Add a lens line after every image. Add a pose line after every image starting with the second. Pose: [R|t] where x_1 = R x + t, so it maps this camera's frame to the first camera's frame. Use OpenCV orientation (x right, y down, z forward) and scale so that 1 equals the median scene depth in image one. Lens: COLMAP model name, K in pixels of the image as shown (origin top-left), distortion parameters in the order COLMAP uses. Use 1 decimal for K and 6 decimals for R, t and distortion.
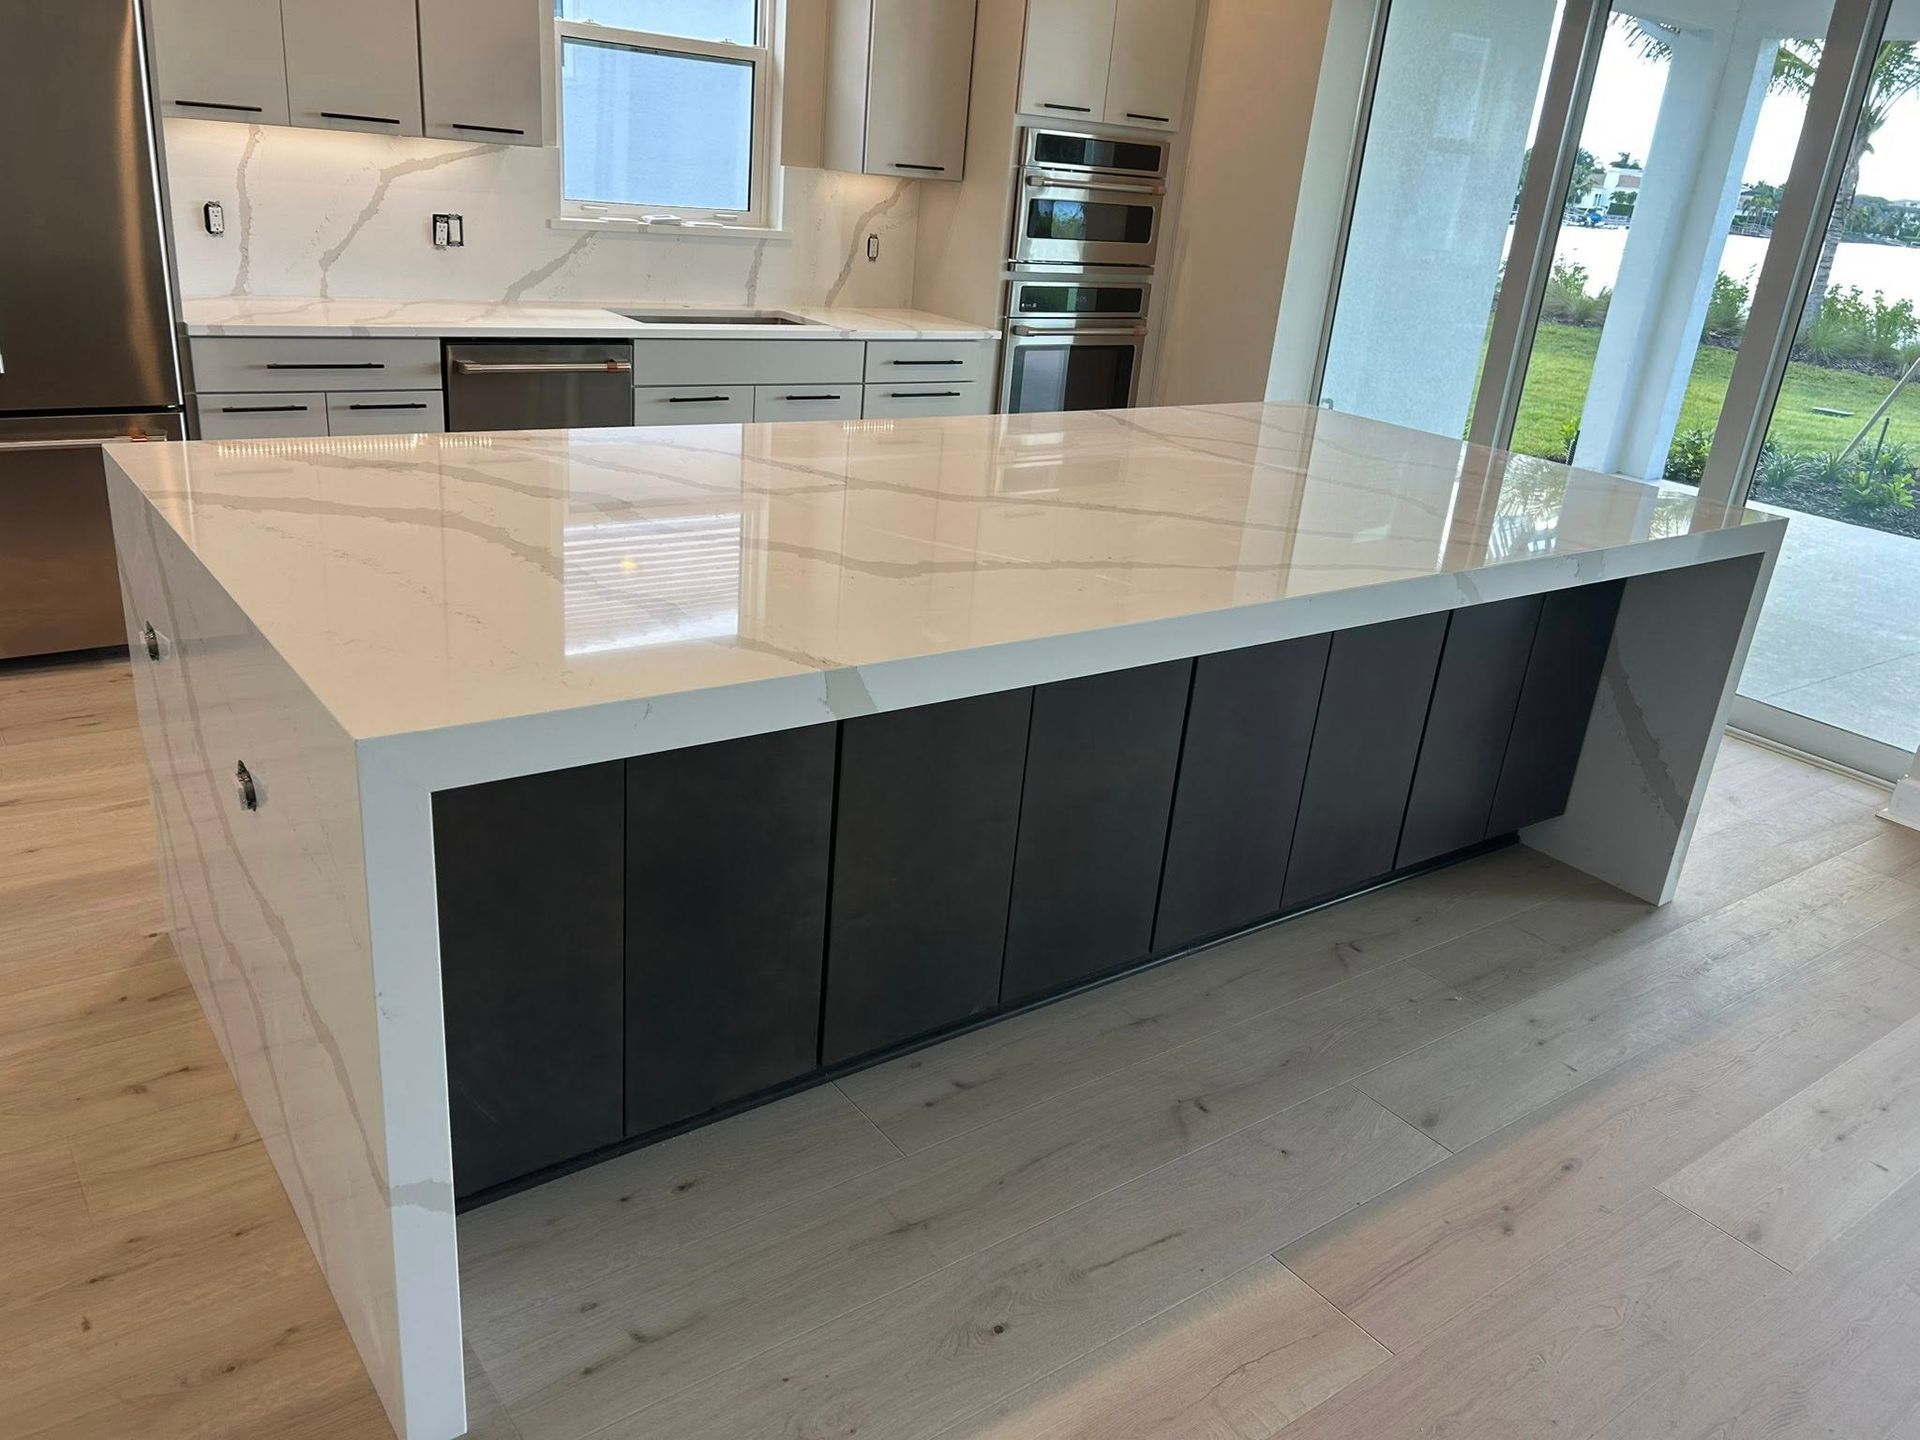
lens RADIAL K [[1469.0, 0, 969.1], [0, 1469.0, 735.6], [0, 0, 1]] dist [0.032248, -0.025227]
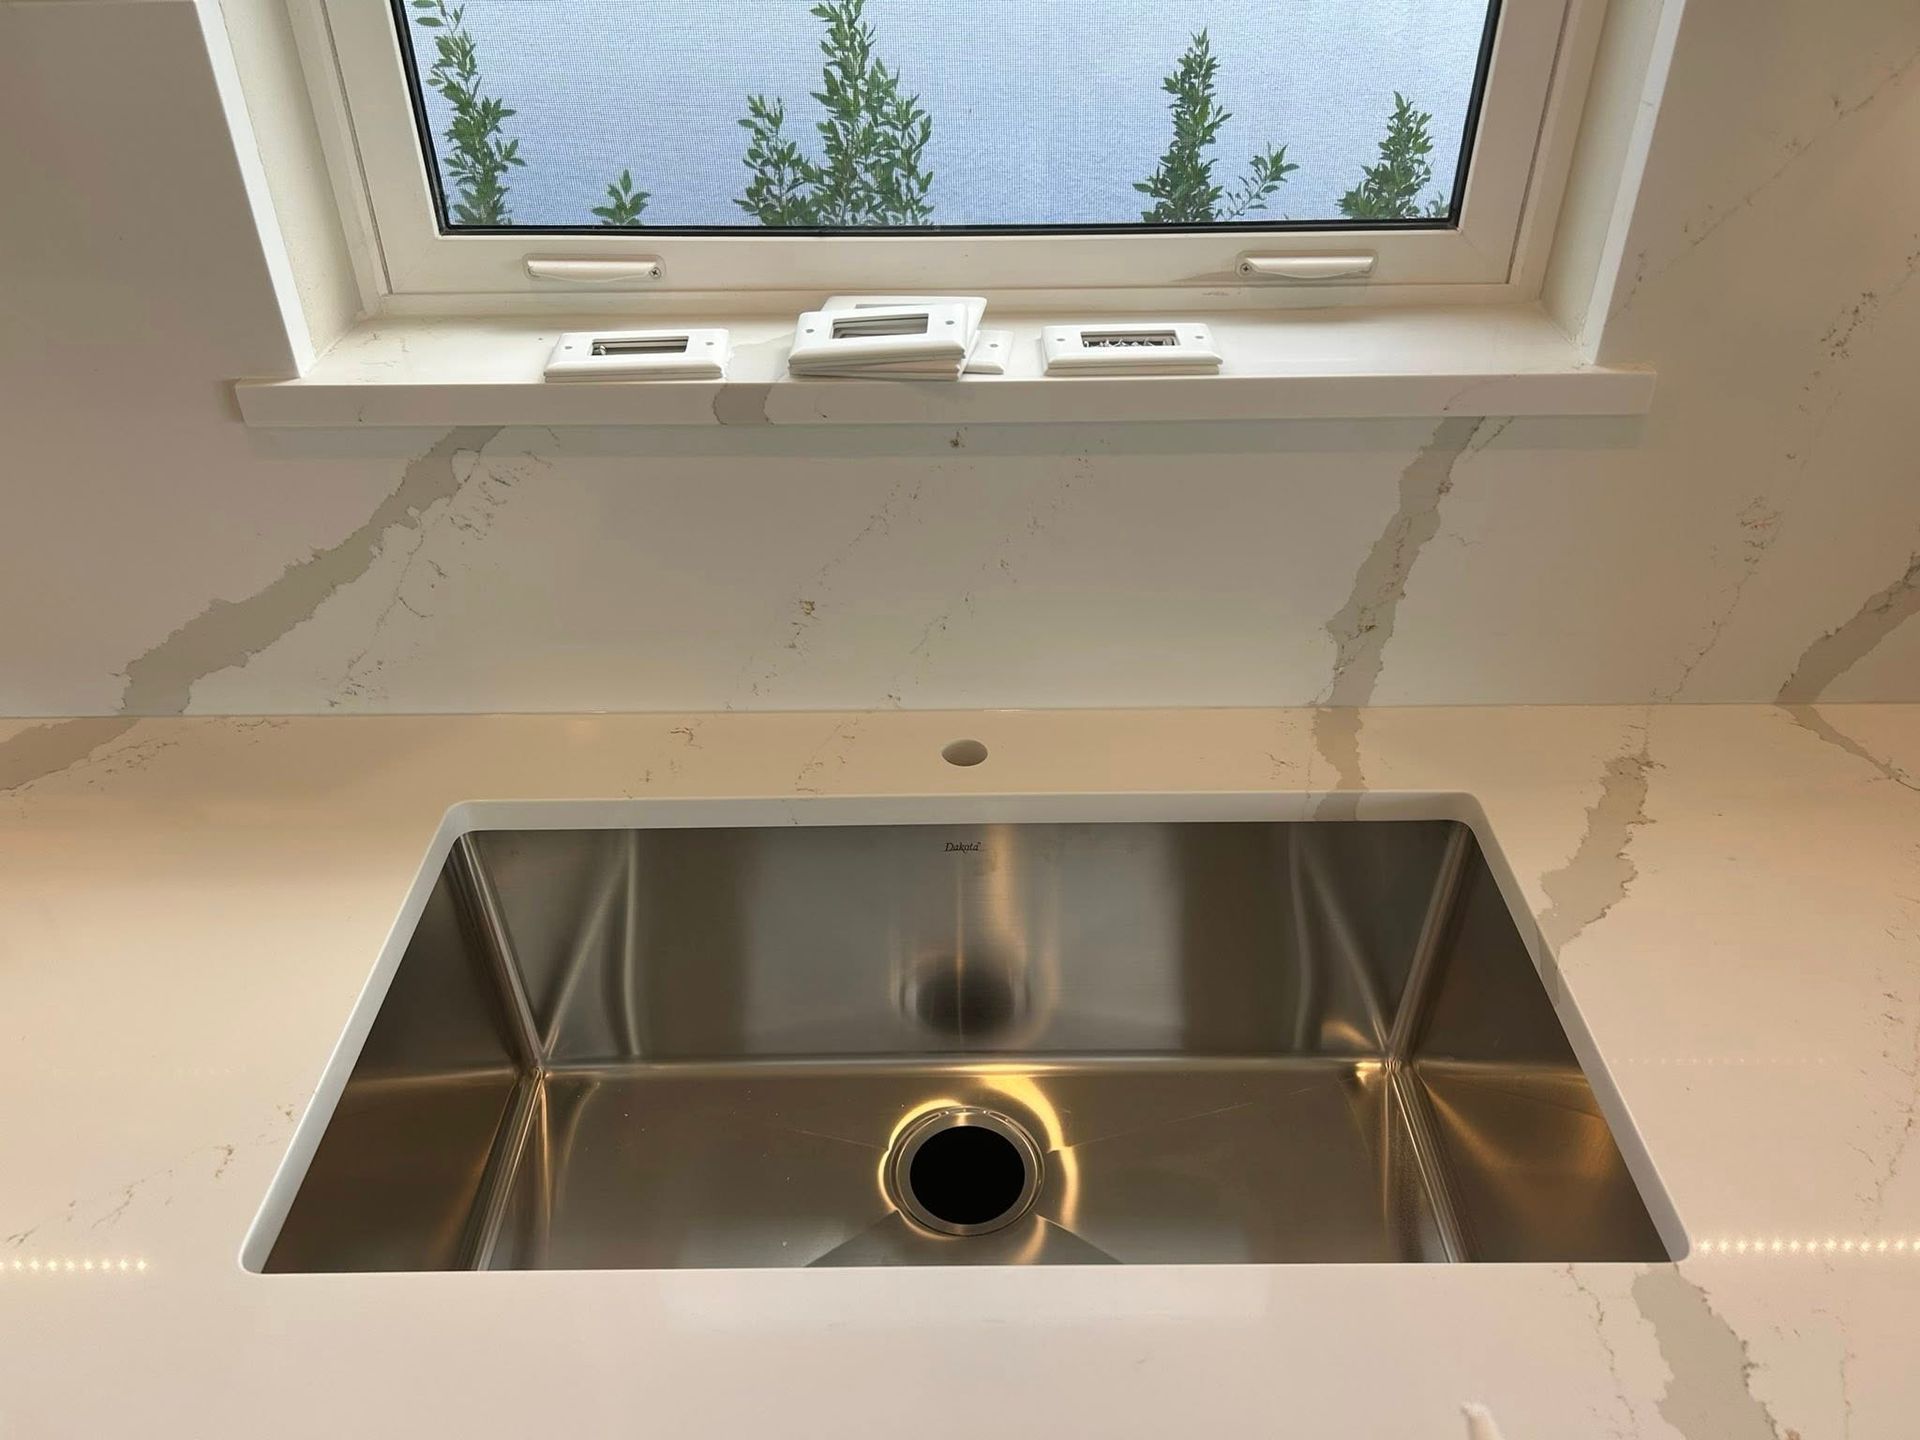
lens RADIAL K [[1469.0, 0, 960.3], [0, 1469.0, 721.4], [0, 0, 1]] dist [0.032248, -0.025227]
pose [[0.796105, 0.273007, -0.540078, -0.086542], [-0.148683, 0.953341, 0.262743, -0.364323], [0.586609, -0.128871, 0.799551, 0.873231]]
